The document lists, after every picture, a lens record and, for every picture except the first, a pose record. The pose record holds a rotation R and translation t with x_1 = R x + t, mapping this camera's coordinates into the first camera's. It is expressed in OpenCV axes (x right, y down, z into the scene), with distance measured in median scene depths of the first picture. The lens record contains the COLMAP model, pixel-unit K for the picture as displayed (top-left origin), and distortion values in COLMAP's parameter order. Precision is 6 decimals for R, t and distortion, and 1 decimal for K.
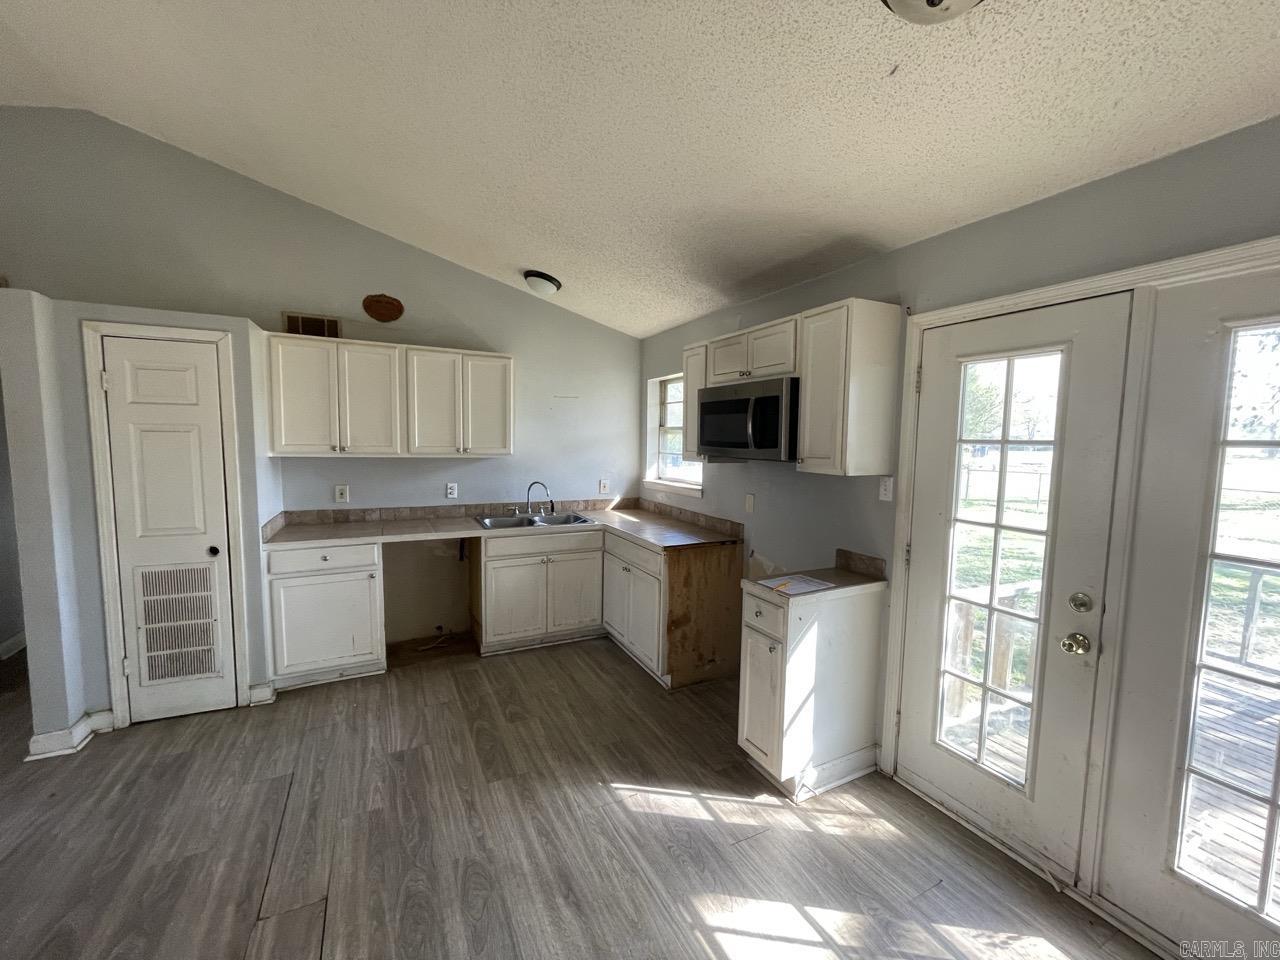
lens RADIAL K [[519.7, 0, 641.1], [0, 519.7, 482.6], [0, 0, 1]] dist [-0.001251, 0.000465]
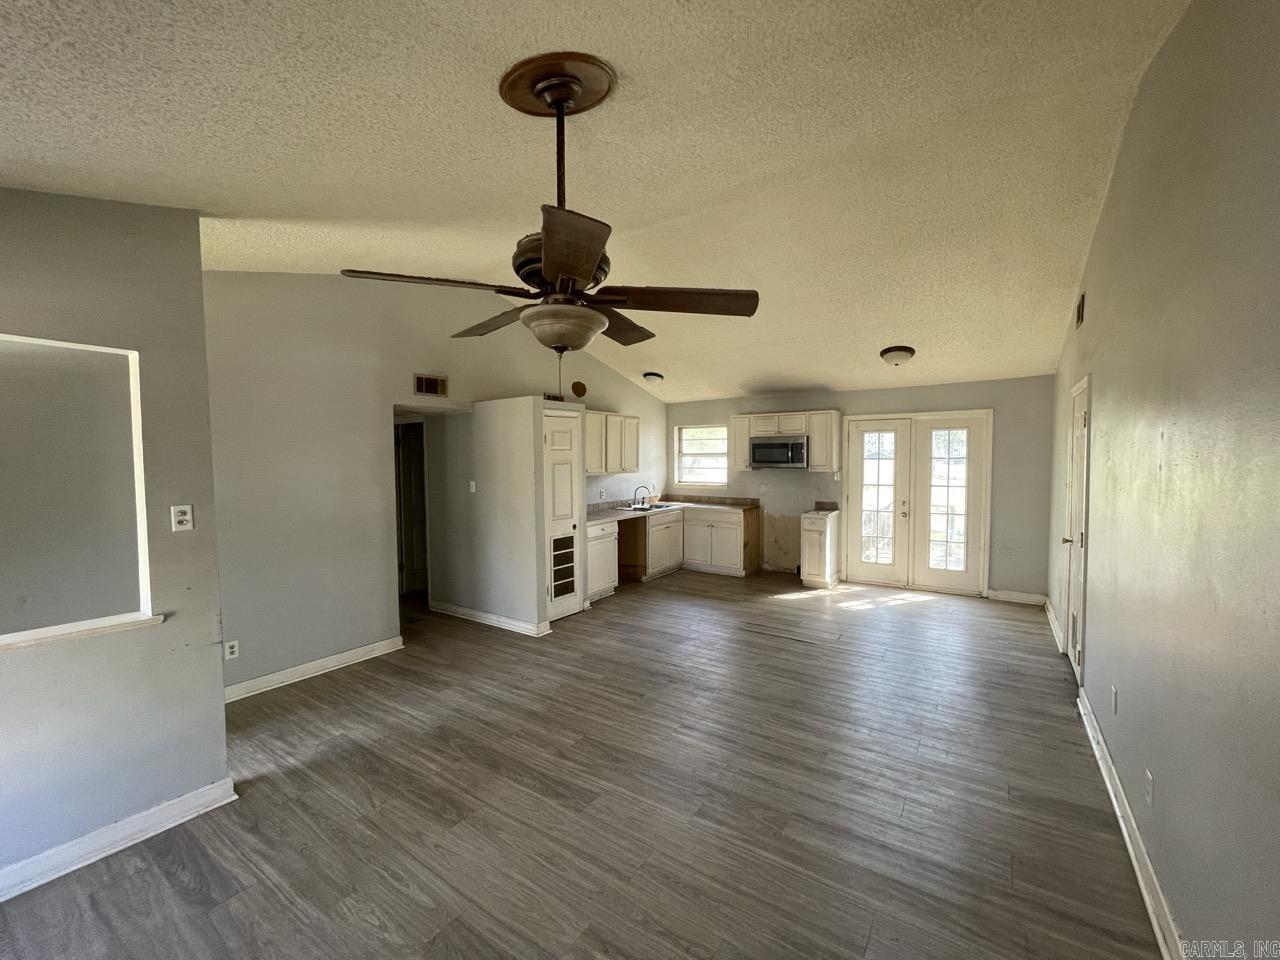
lens RADIAL K [[519.7, 0, 640.5], [0, 519.7, 478.5], [0, 0, 1]] dist [-0.001251, 0.000465]
pose [[0.873920, -0.046889, 0.483803, -1.519050], [0.065062, 0.997664, -0.020835, 0.012061], [-0.481695, 0.049685, 0.874929, -0.778125]]
